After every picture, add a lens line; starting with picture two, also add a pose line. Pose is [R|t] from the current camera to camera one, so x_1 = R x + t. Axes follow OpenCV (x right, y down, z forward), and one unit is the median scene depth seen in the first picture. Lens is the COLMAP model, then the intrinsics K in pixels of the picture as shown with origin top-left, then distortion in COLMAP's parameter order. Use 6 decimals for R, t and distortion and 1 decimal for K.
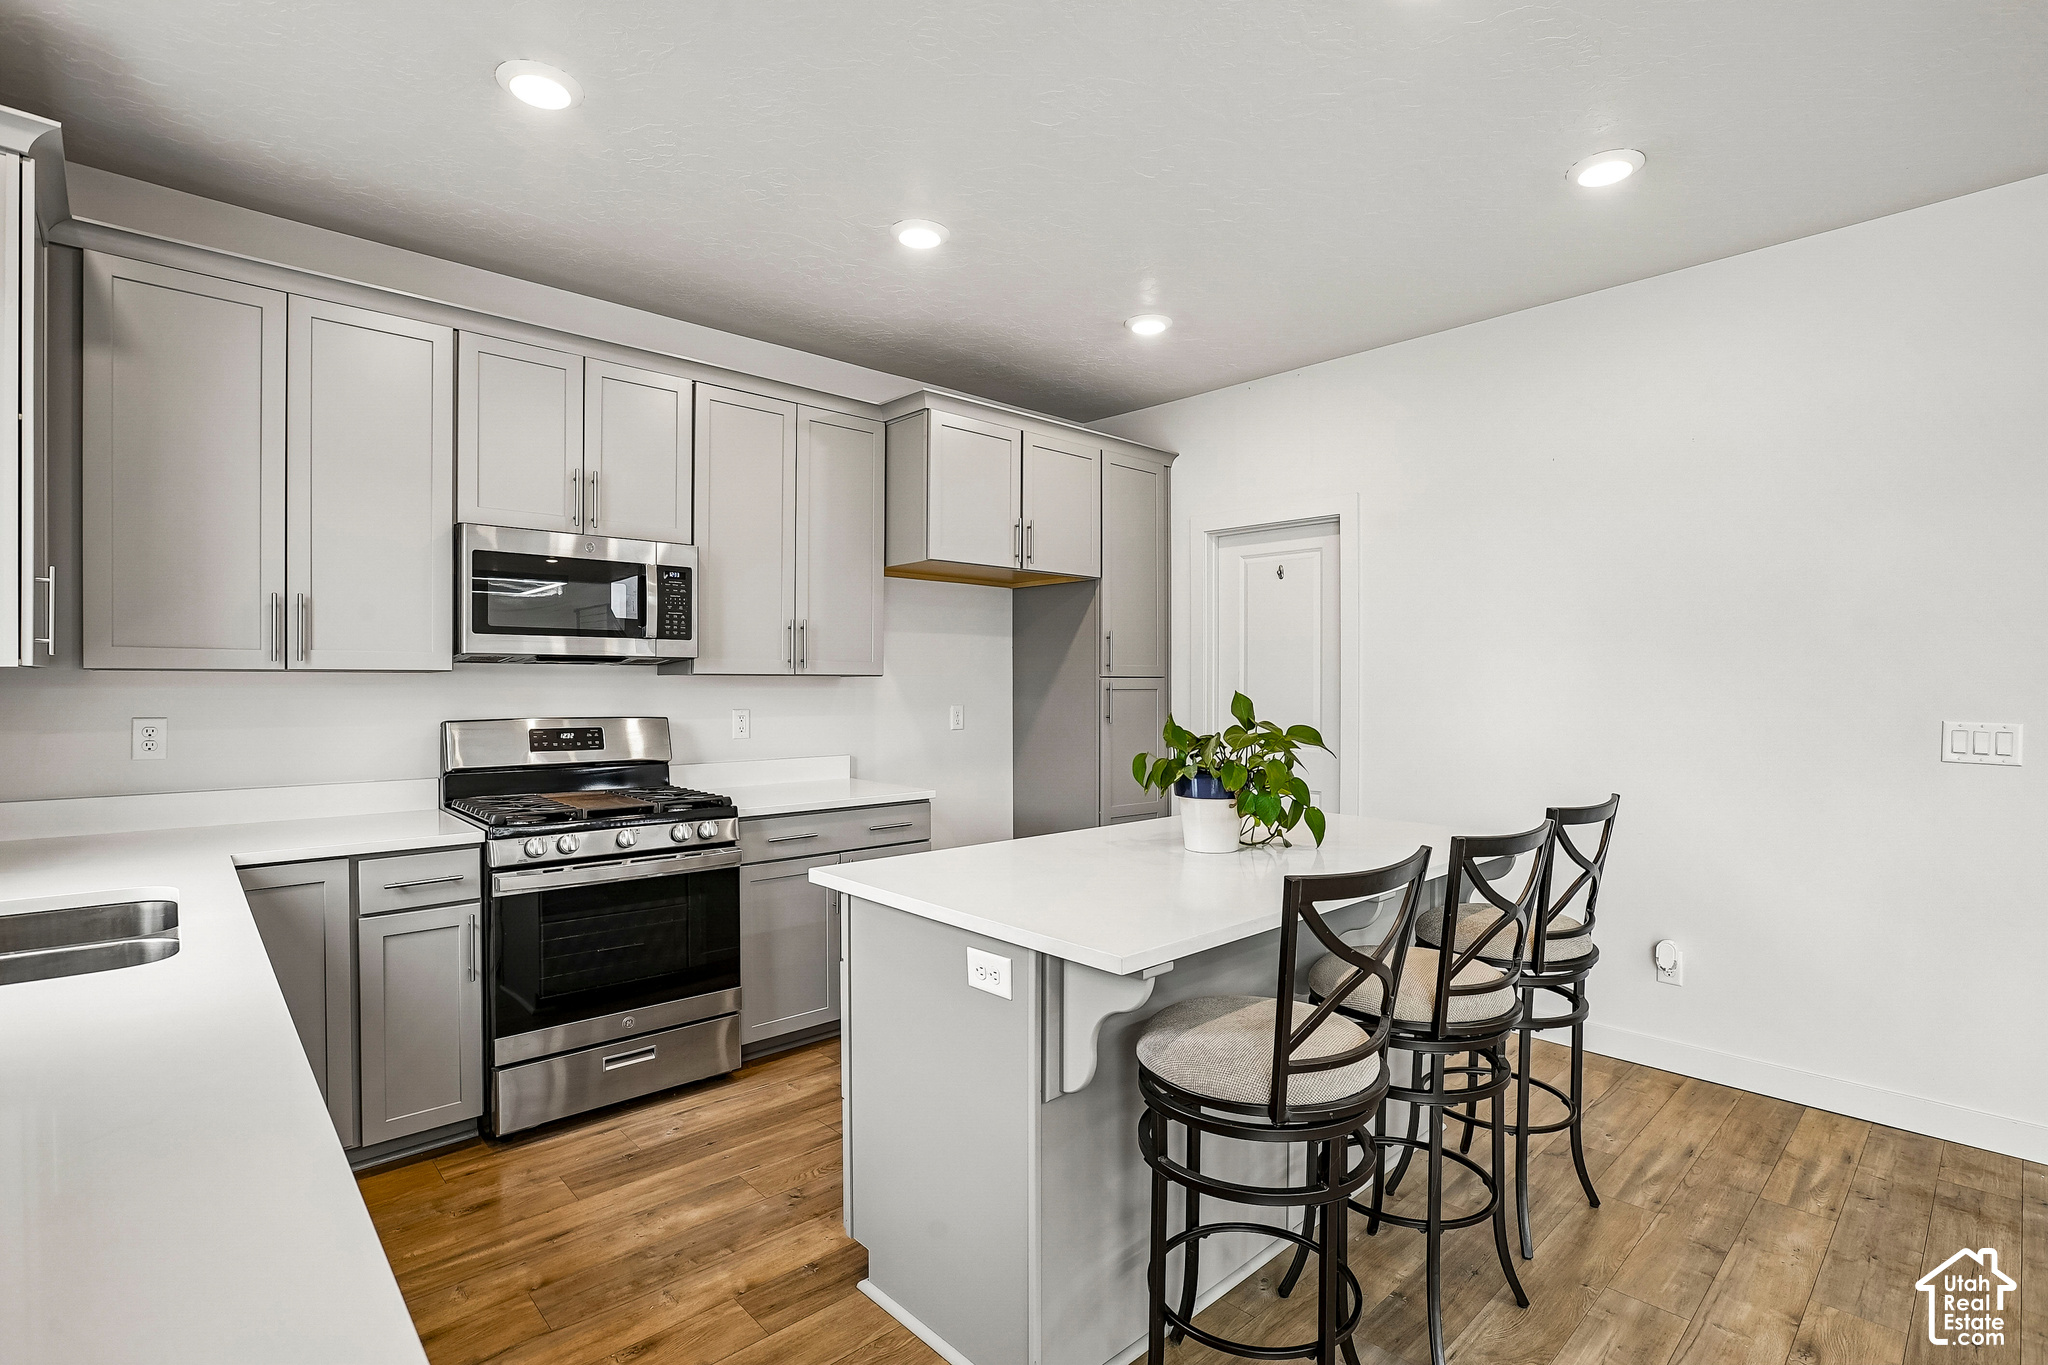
lens RADIAL K [[964.2, 0, 1022.8], [0, 964.2, 681.7], [0, 0, 1]] dist [-0.004597, -0.000366]
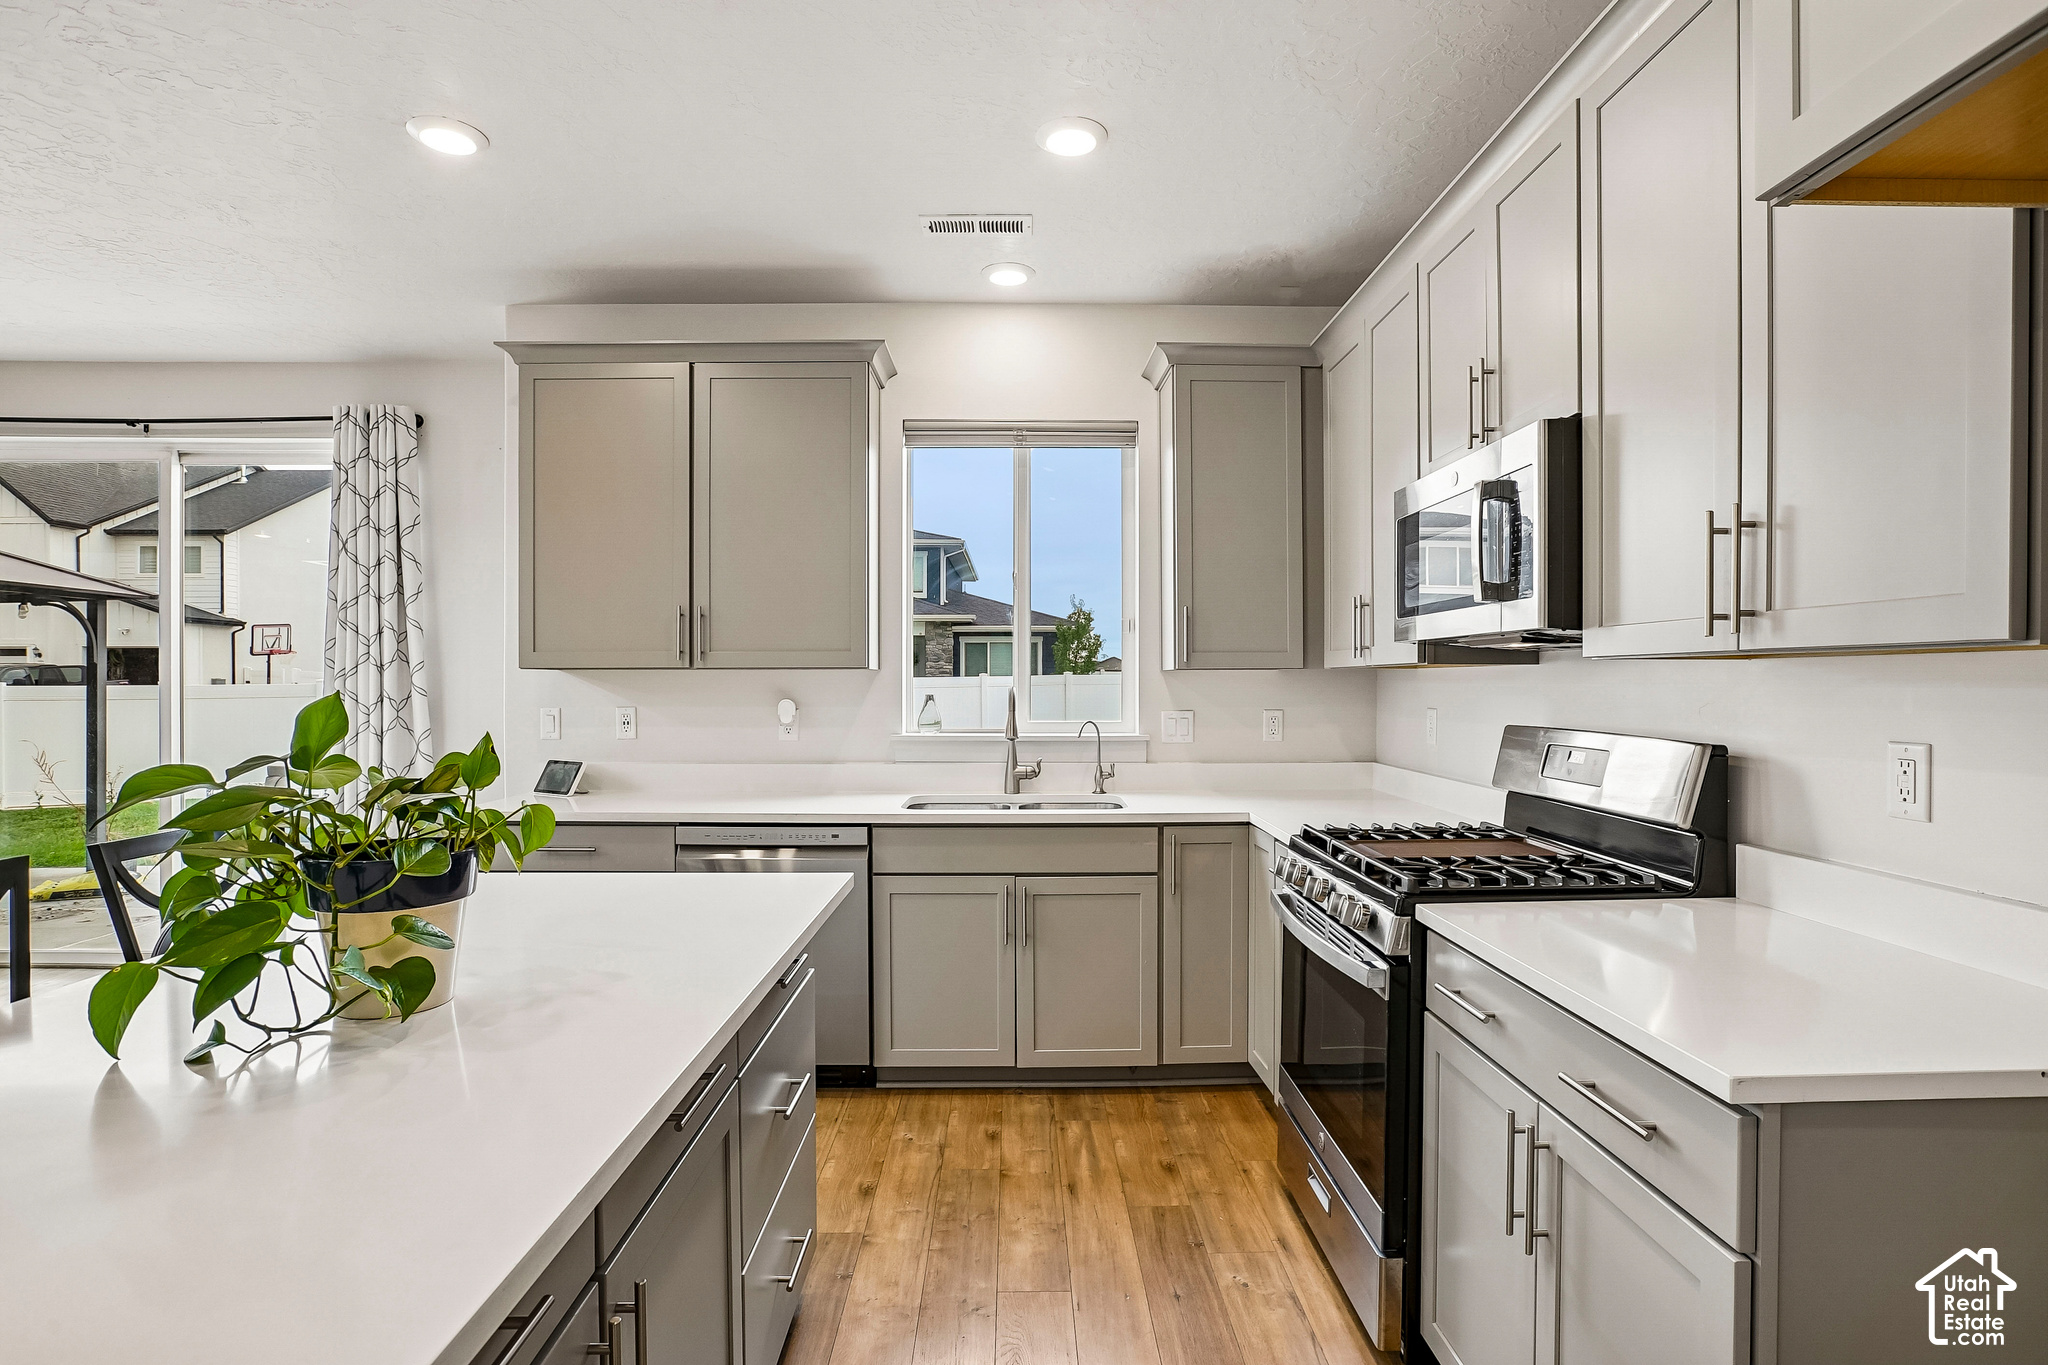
lens RADIAL K [[1081.1, 0, 1023.5], [0, 1081.1, 685.5], [0, 0, 1]] dist [-0.004067, -0.000211]
pose [[-0.672316, 0.008813, -0.740212, 0.435310], [0.000518, 0.999934, 0.011435, 0.004182], [0.740264, 0.007305, -0.672276, 1.768708]]
